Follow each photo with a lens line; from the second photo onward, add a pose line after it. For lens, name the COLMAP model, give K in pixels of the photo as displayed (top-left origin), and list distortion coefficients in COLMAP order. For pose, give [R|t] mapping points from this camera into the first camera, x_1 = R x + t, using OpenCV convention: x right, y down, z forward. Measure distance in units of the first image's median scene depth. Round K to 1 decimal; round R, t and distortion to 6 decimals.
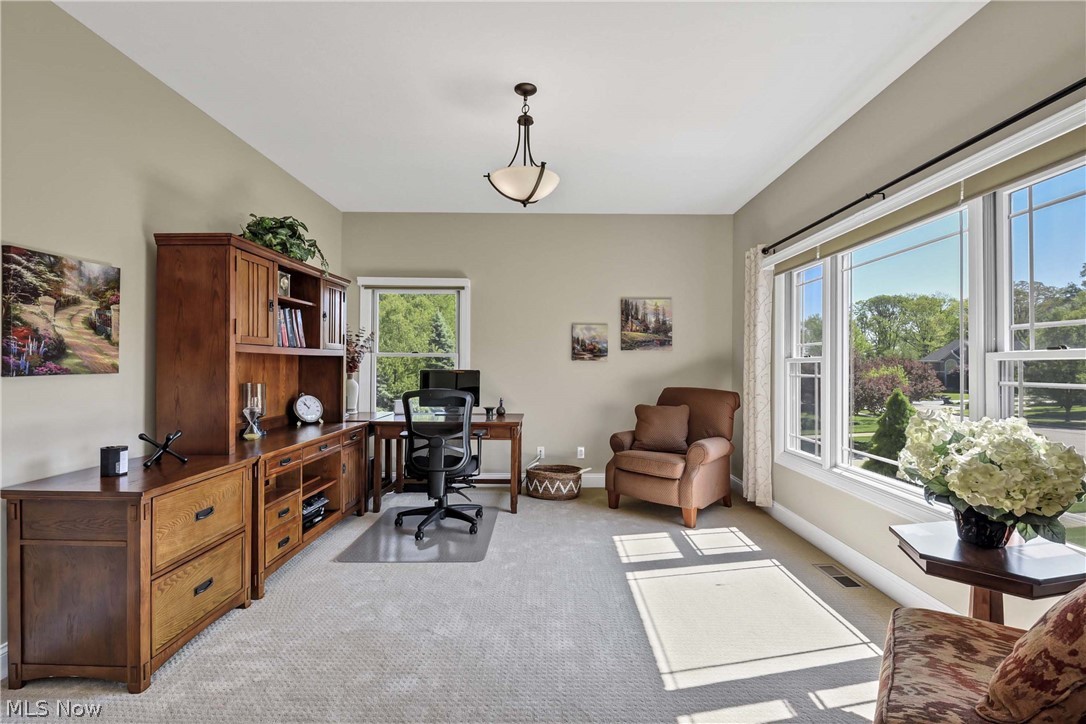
lens RADIAL K [[524.1, 0, 545.6], [0, 524.1, 360.6], [0, 0, 1]] dist [-0.012937, -0.000136]
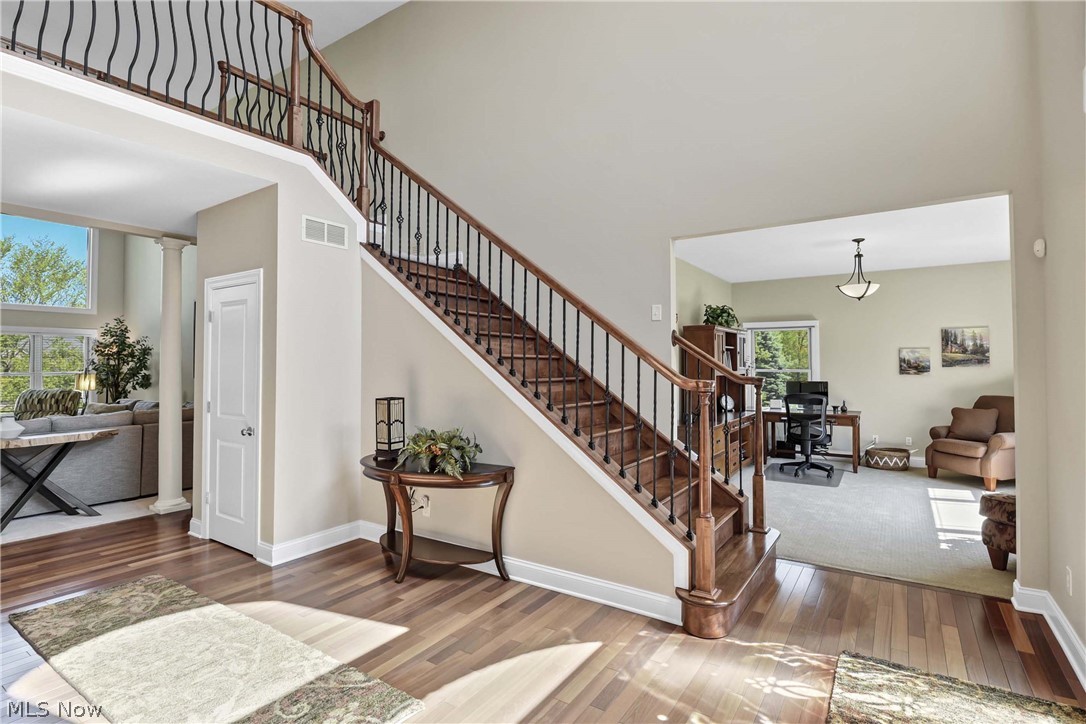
lens RADIAL K [[524.1, 0, 569.6], [0, 524.1, 349.7], [0, 0, 1]] dist [-0.012937, -0.000136]
pose [[0.853057, -0.021441, -0.521377, 0.029284], [0.009804, 0.999638, -0.025069, -0.046131], [0.521725, 0.016274, 0.852958, -0.734511]]
